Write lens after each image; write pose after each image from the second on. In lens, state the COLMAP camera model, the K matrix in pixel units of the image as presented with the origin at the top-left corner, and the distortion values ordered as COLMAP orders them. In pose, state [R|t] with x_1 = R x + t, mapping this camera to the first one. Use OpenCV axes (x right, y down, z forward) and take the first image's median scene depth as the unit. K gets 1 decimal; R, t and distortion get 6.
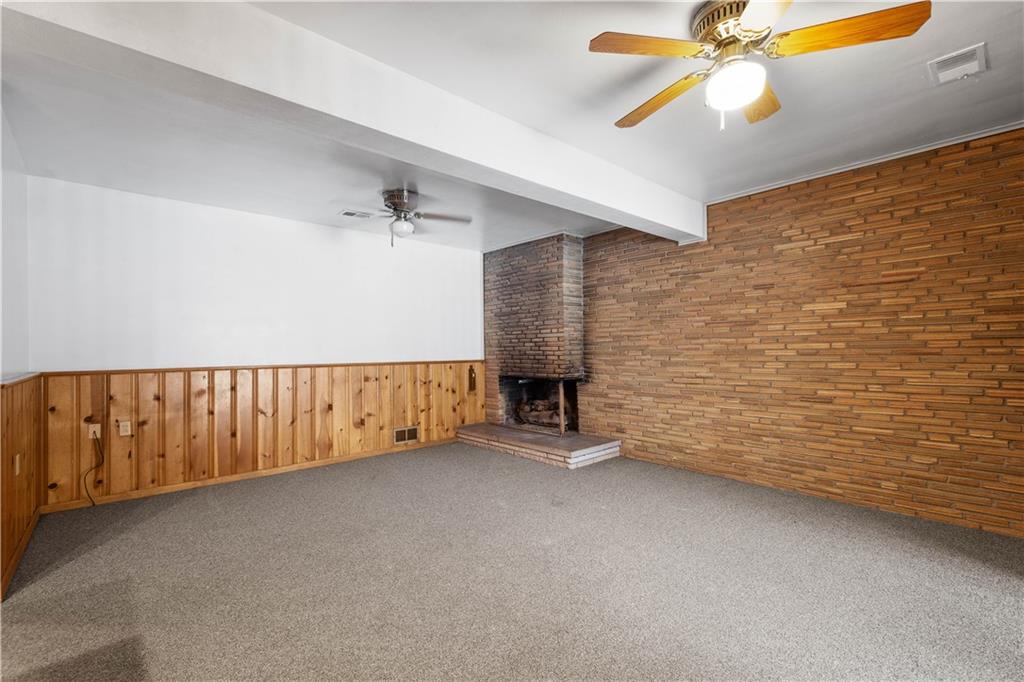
lens RADIAL K [[451.5, 0, 512.0], [0, 451.5, 349.4], [0, 0, 1]] dist [-0.000277, -0.000630]
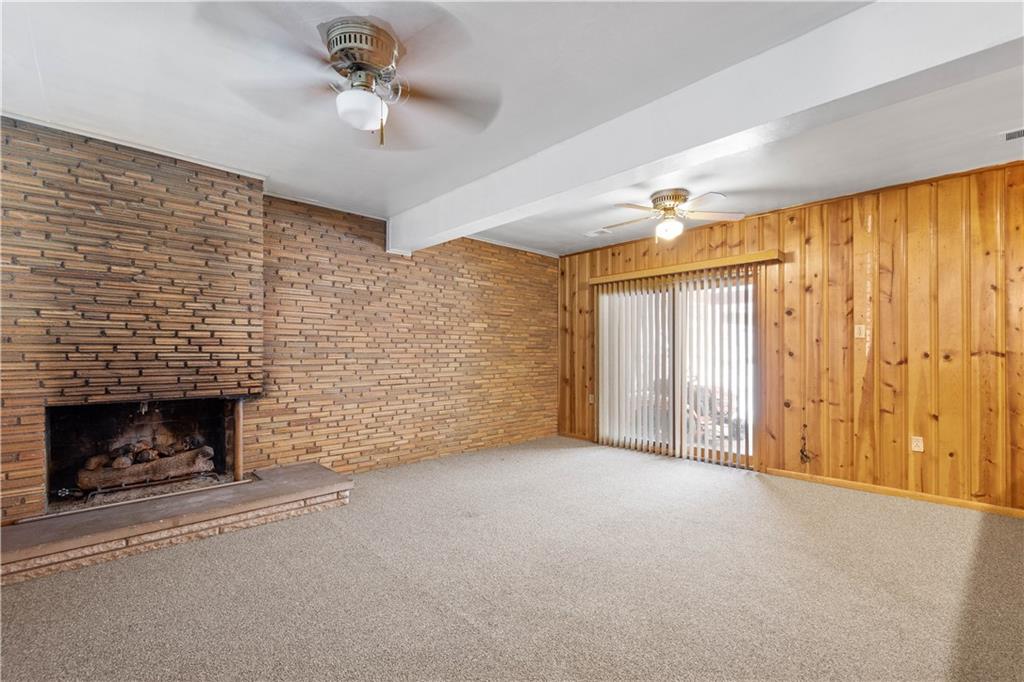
lens RADIAL K [[451.5, 0, 512.0], [0, 451.5, 349.4], [0, 0, 1]] dist [-0.000277, -0.000630]
pose [[-0.033665, 0.015172, 0.999318, -0.726362], [-0.003516, 0.999877, -0.015299, 0.008476], [-0.999427, -0.004028, -0.033608, 0.808745]]
